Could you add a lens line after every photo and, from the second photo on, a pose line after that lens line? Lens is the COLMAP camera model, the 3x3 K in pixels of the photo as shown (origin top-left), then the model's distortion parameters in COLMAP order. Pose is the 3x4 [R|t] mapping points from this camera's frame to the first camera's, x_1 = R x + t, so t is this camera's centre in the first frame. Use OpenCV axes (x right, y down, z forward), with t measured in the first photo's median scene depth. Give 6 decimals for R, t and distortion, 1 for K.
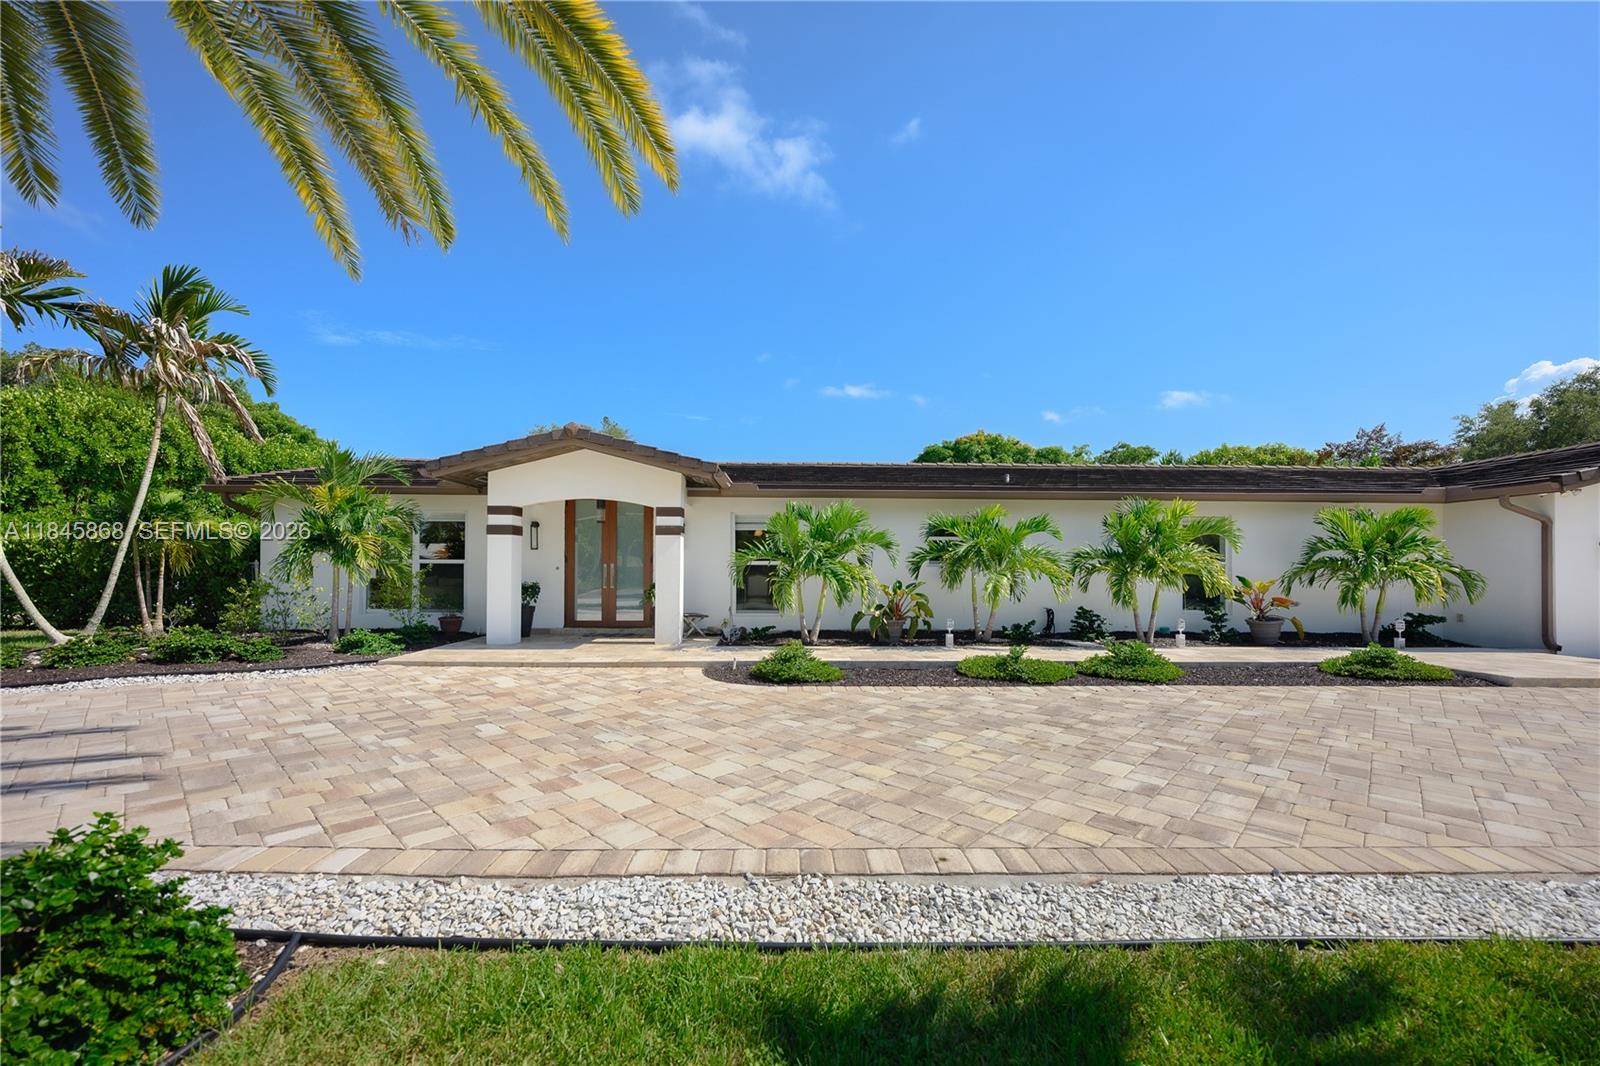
lens RADIAL K [[644.4, 0, 821.9], [0, 644.4, 537.2], [0, 0, 1]] dist [-0.029439, 0.000097]
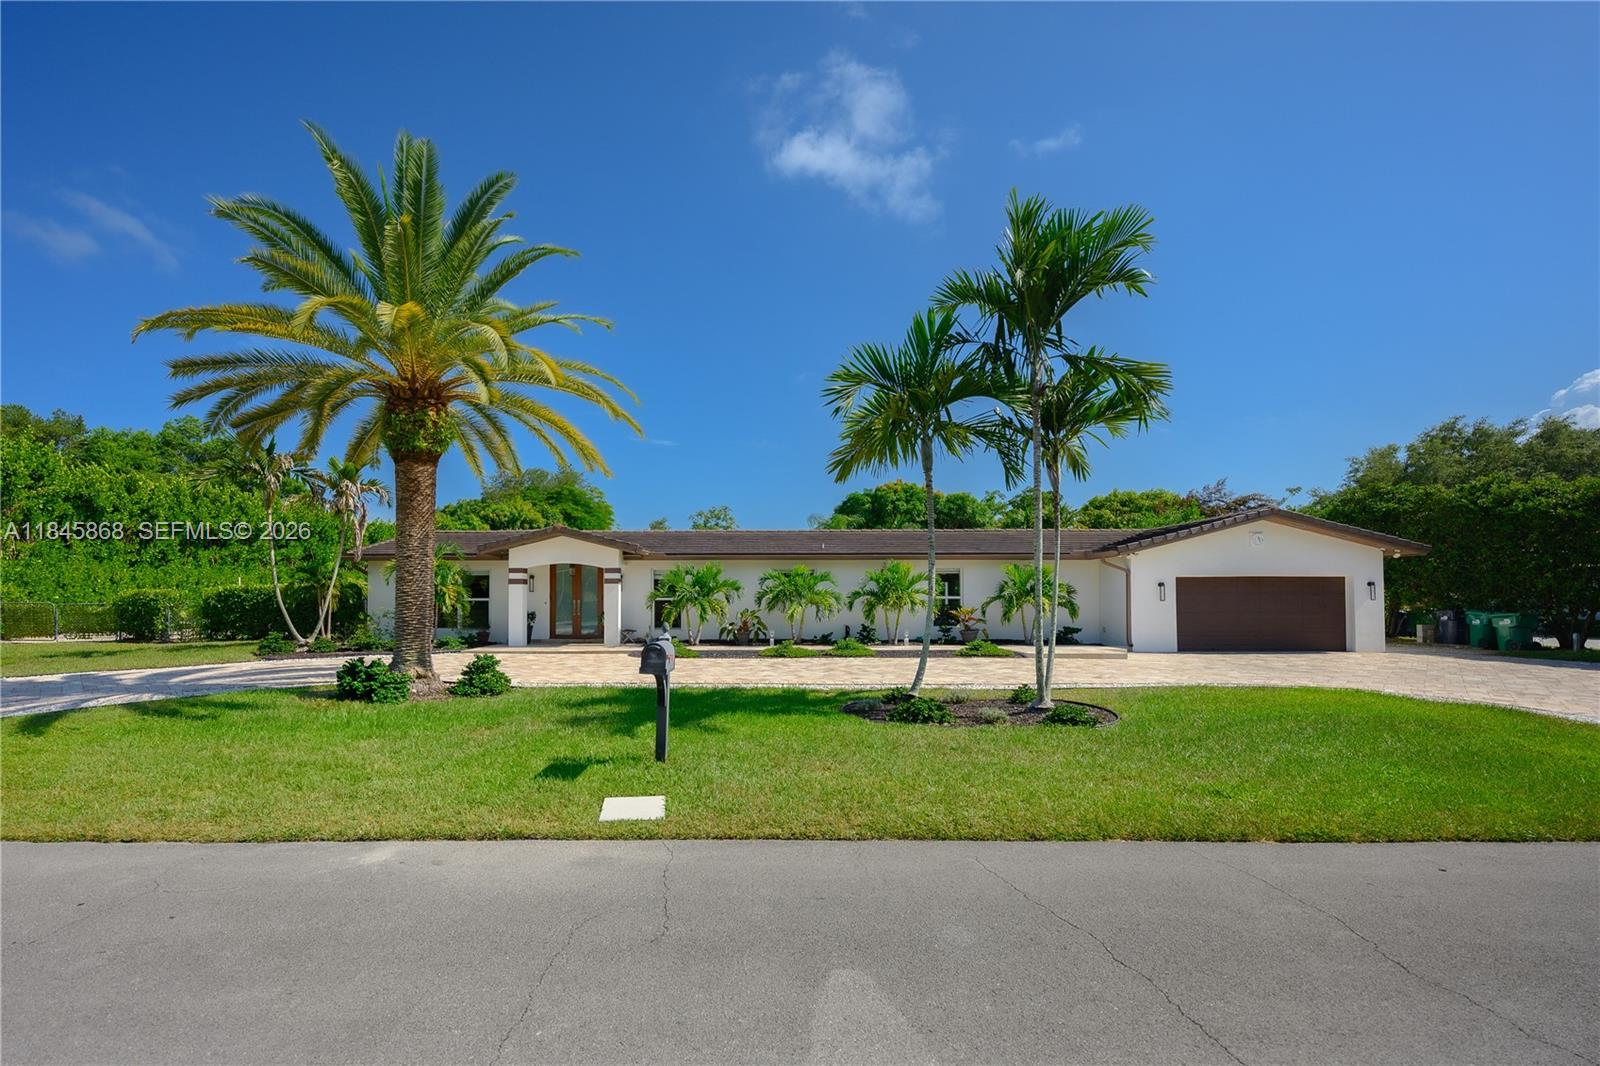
lens RADIAL K [[677.2, 0, 800.0], [0, 677.2, 565.4], [0, 0, 1]] dist [-0.032378, -0.000010]
pose [[0.999822, -0.006976, 0.017556, 0.233021], [0.007095, 0.999952, -0.006743, -0.035489], [-0.017508, 0.006866, 0.999823, -0.818095]]
